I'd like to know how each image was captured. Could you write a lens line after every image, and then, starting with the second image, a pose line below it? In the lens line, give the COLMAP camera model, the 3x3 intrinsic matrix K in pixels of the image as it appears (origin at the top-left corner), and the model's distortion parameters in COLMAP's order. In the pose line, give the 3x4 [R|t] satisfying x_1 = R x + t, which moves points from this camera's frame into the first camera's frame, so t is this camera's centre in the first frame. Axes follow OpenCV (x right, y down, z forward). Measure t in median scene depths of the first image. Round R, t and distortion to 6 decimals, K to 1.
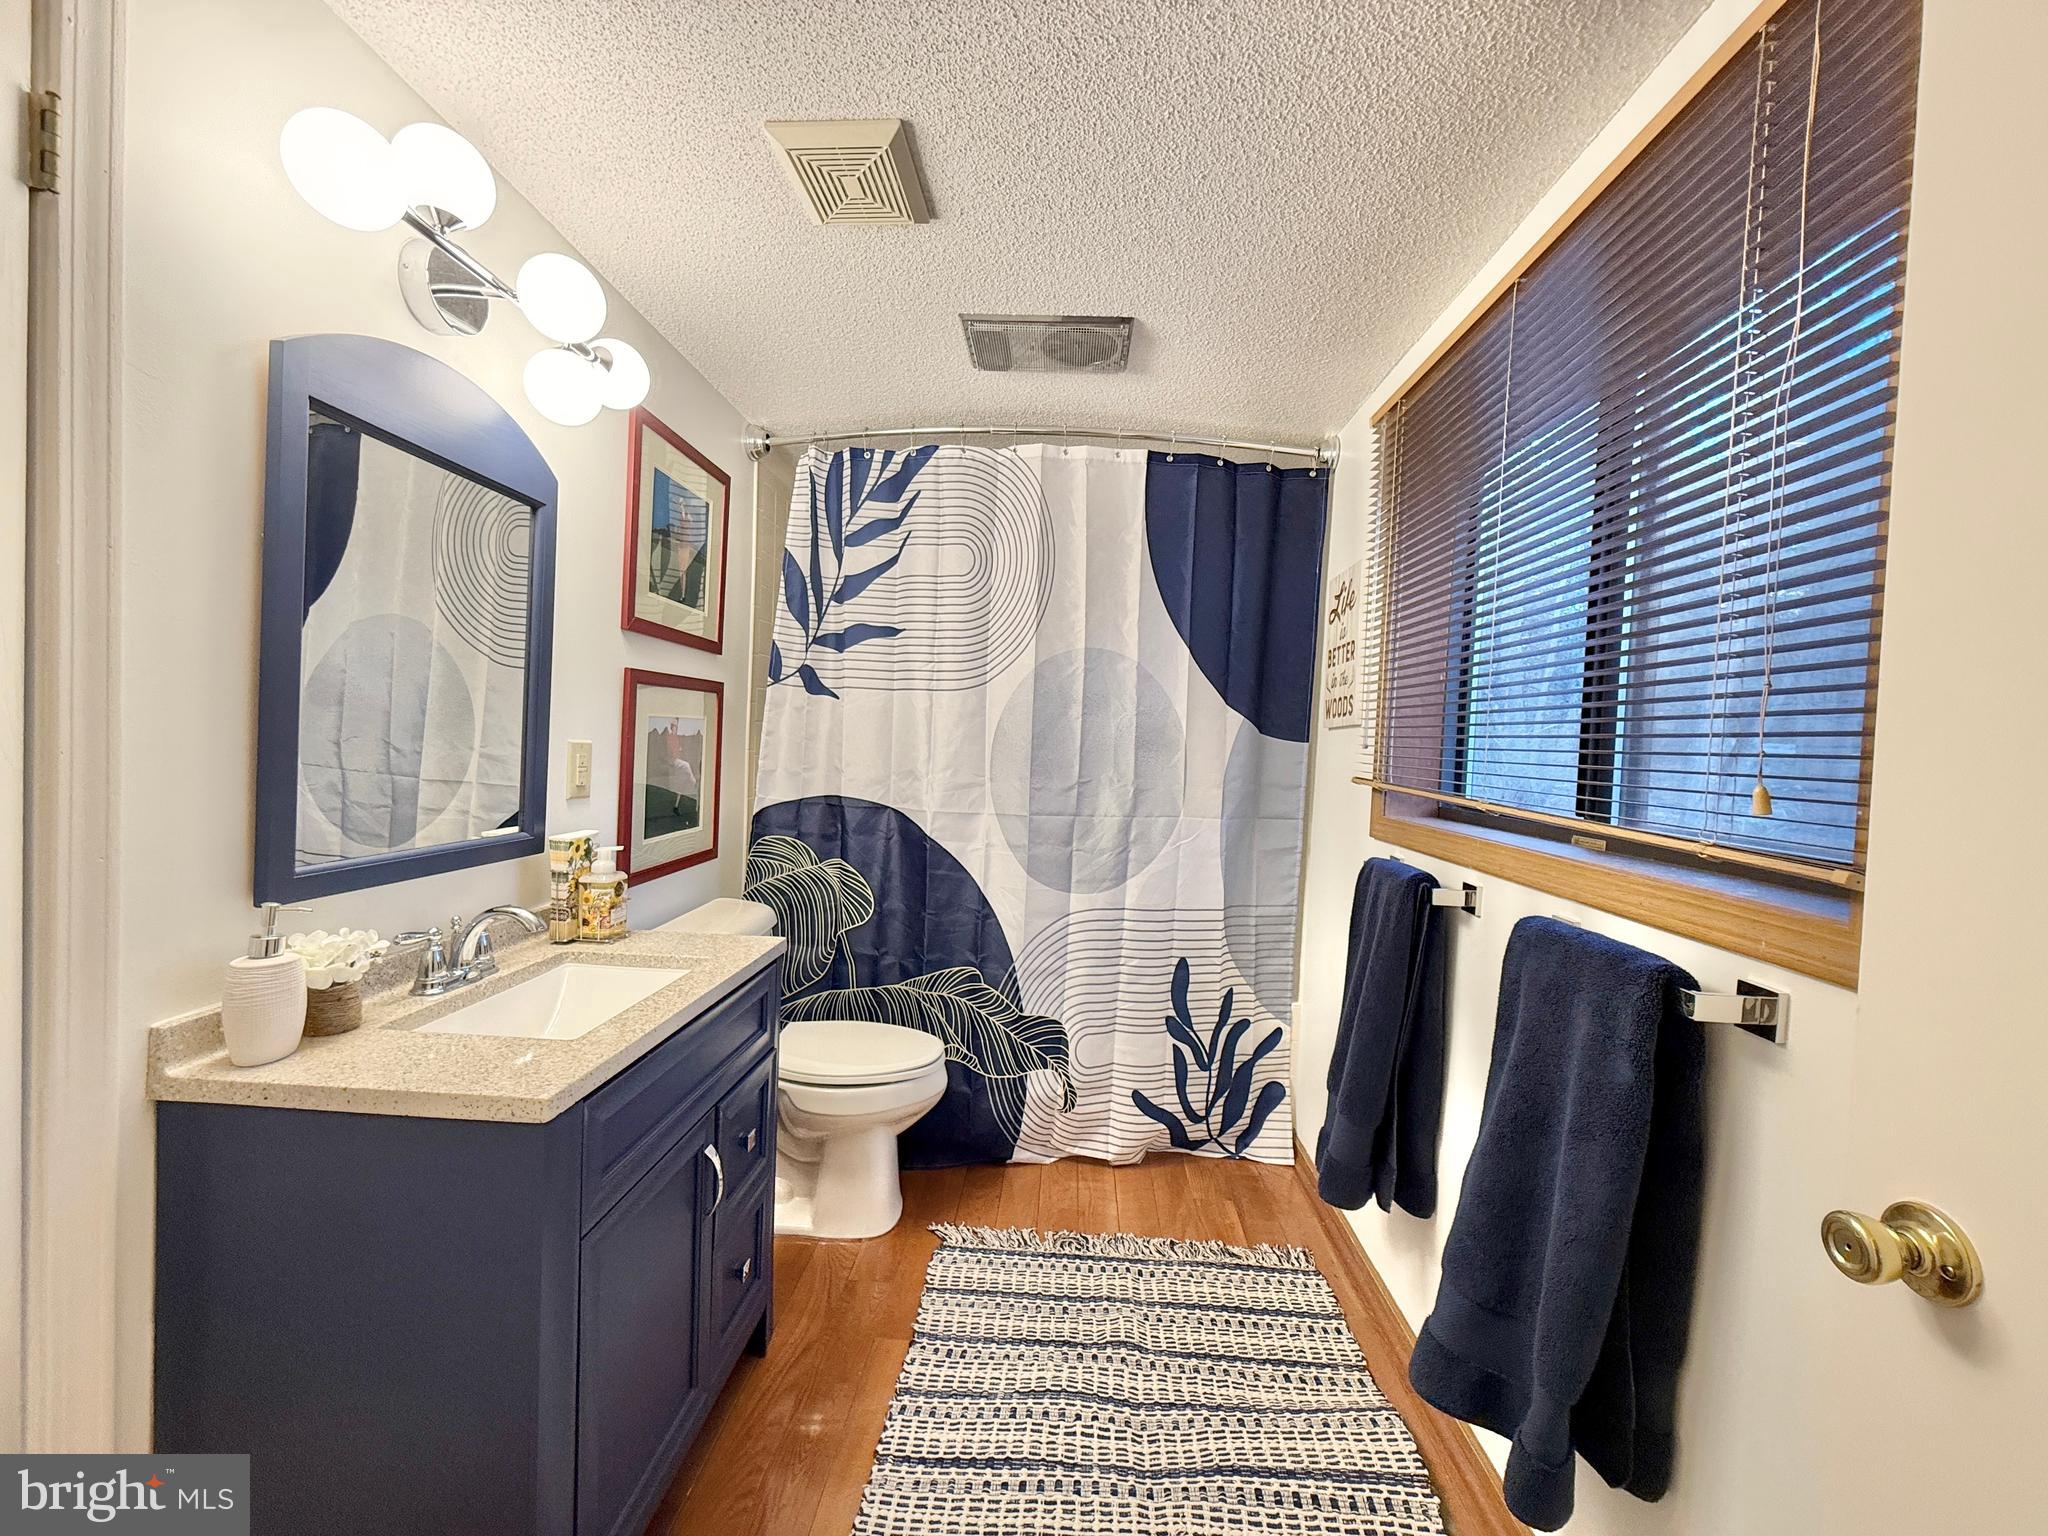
lens RADIAL K [[808.9, 0, 1023.1], [0, 808.9, 759.4], [0, 0, 1]] dist [-0.001982, 0.000026]
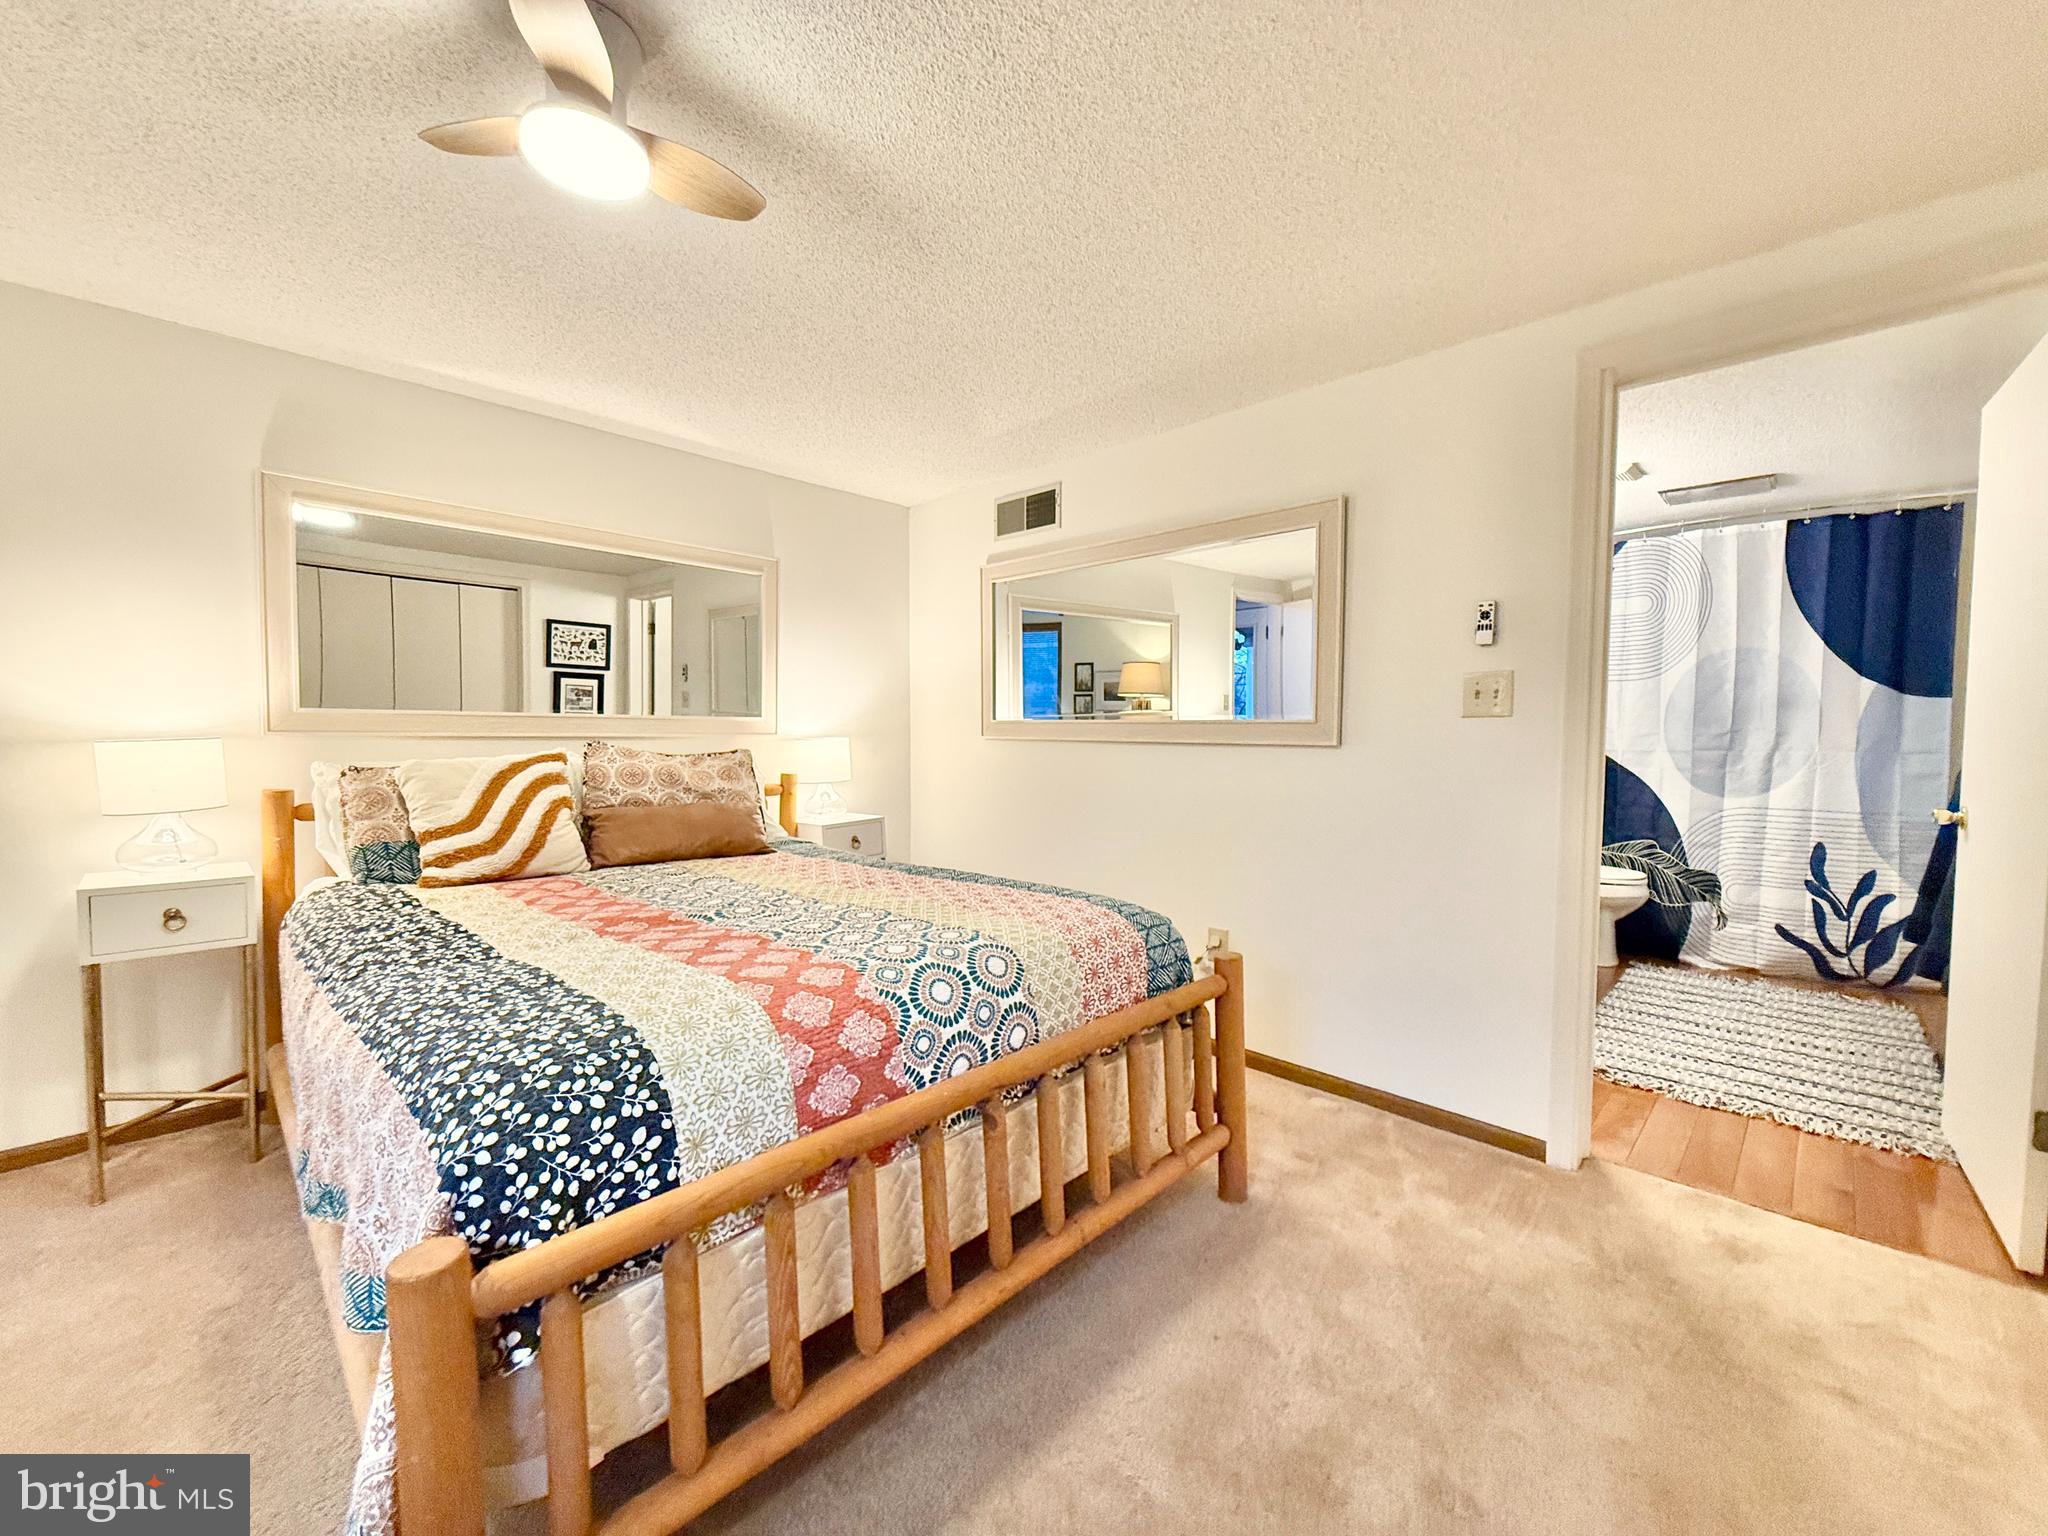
lens RADIAL K [[813.4, 0, 1026.6], [0, 813.4, 768.5], [0, 0, 1]] dist [-0.001725, 0.000541]
pose [[0.748407, 0.002932, -0.663233, 0.094100], [0.007858, 0.999881, 0.013288, 0.074005], [0.663193, -0.015157, 0.748295, -1.203930]]
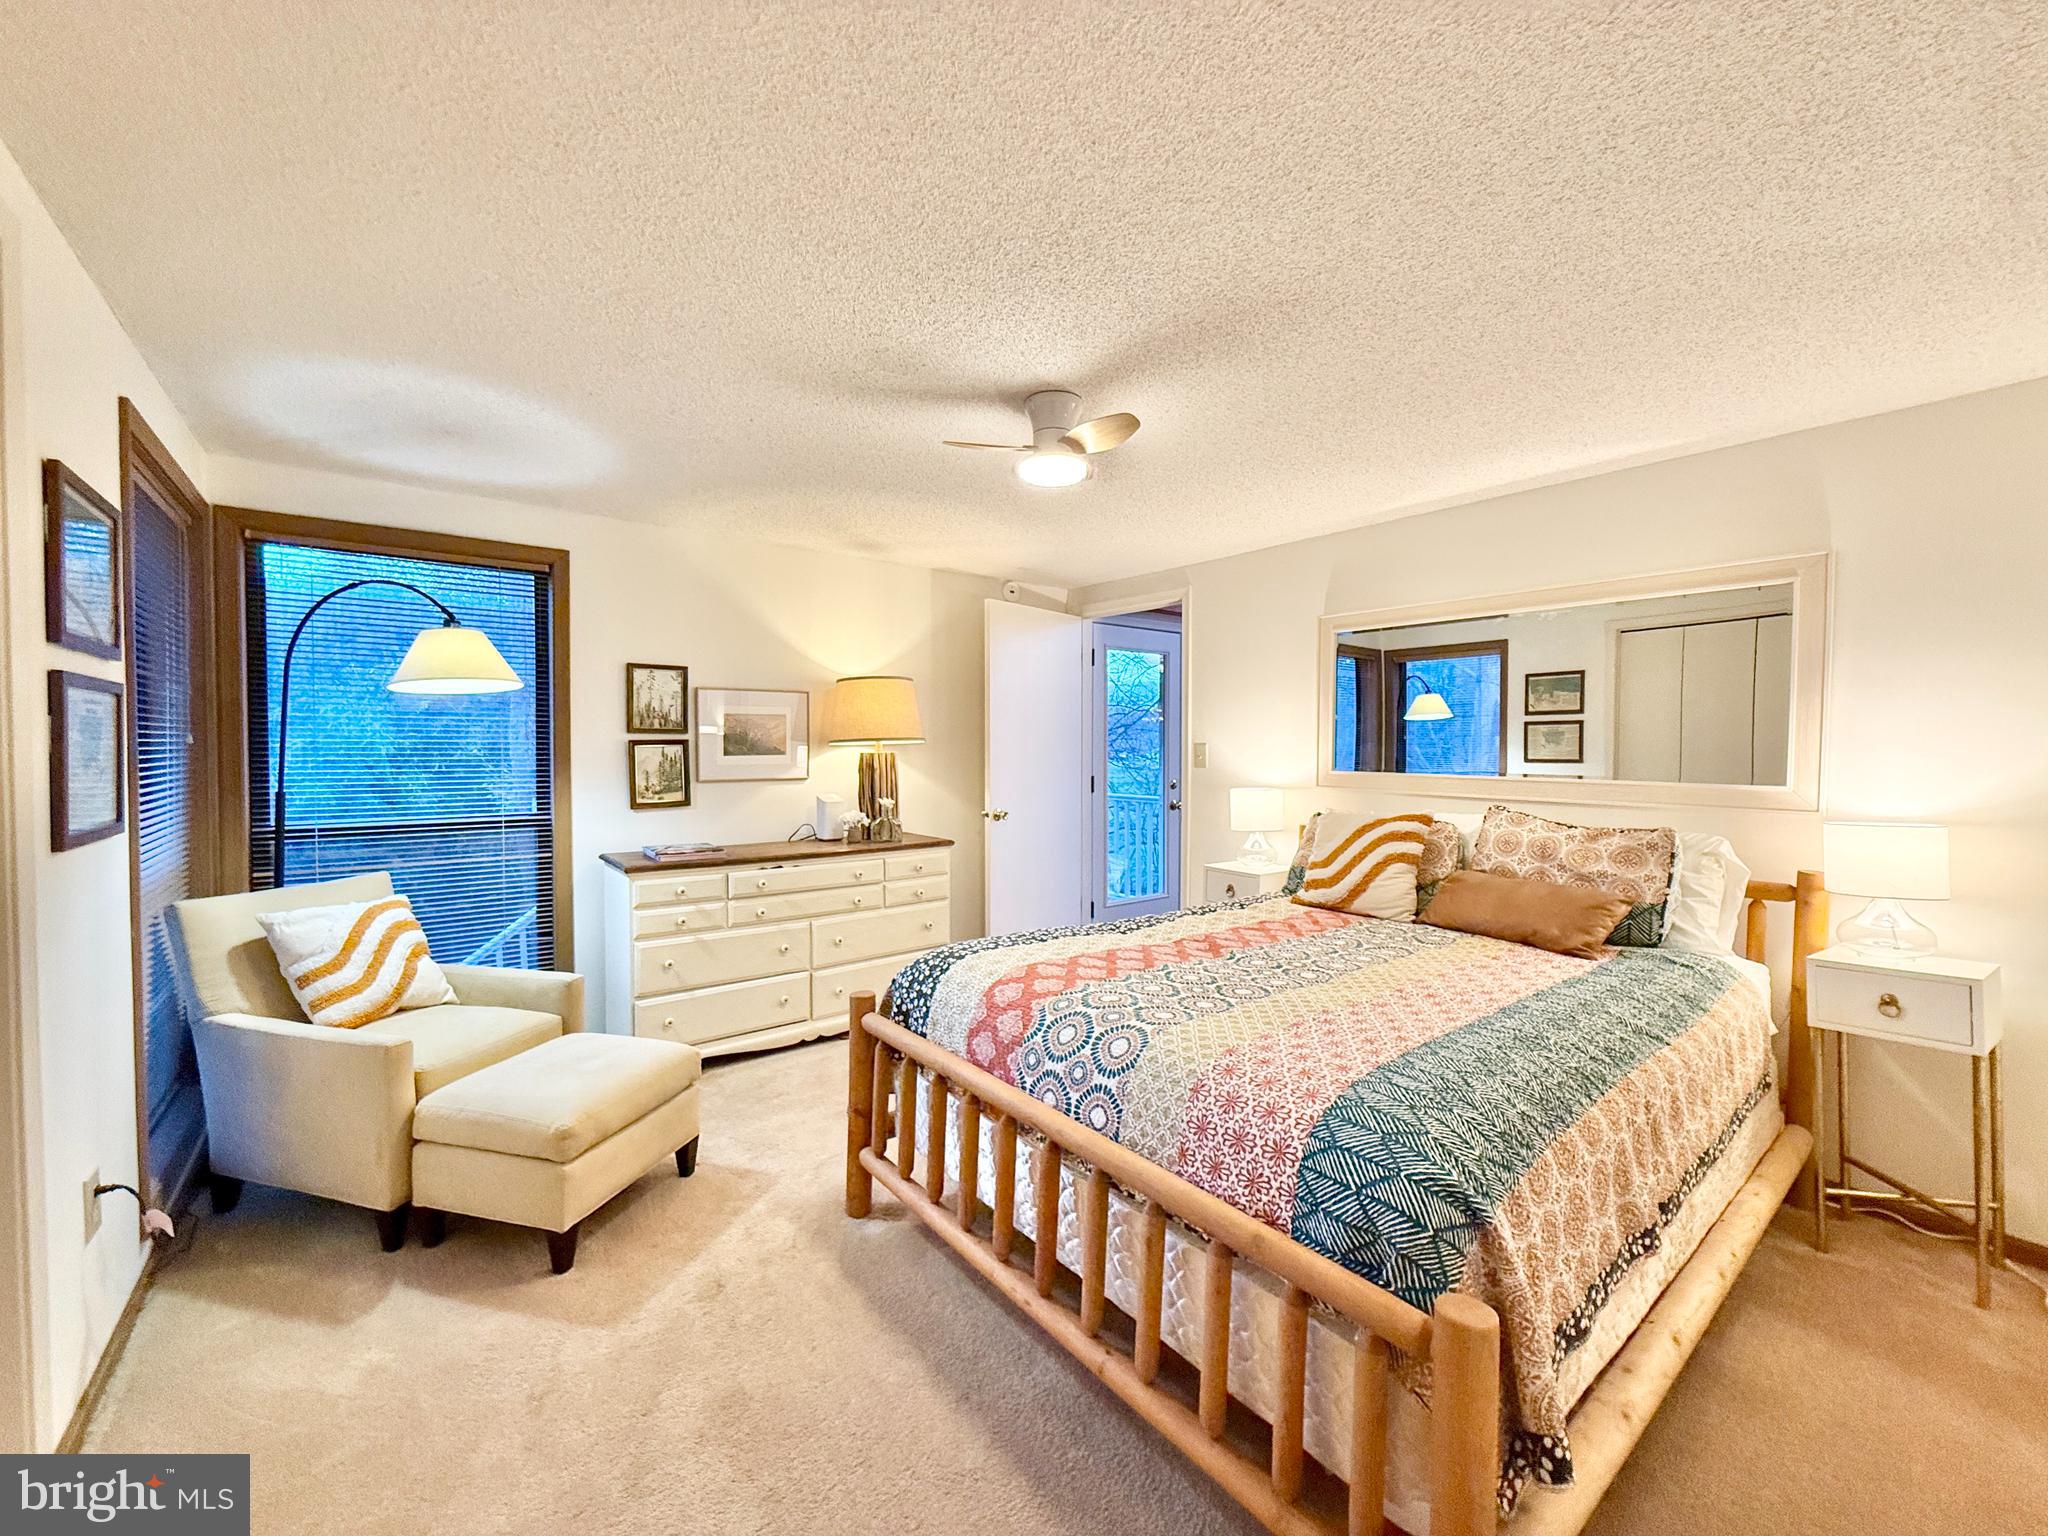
lens RADIAL K [[813.4, 0, 1026.6], [0, 813.4, 768.5], [0, 0, 1]] dist [-0.001725, 0.000541]
pose [[-0.755705, -0.024989, -0.654435, 0.144279], [-0.045896, 0.998836, 0.014859, 0.007440], [0.653302, 0.041265, -0.755972, -0.323201]]
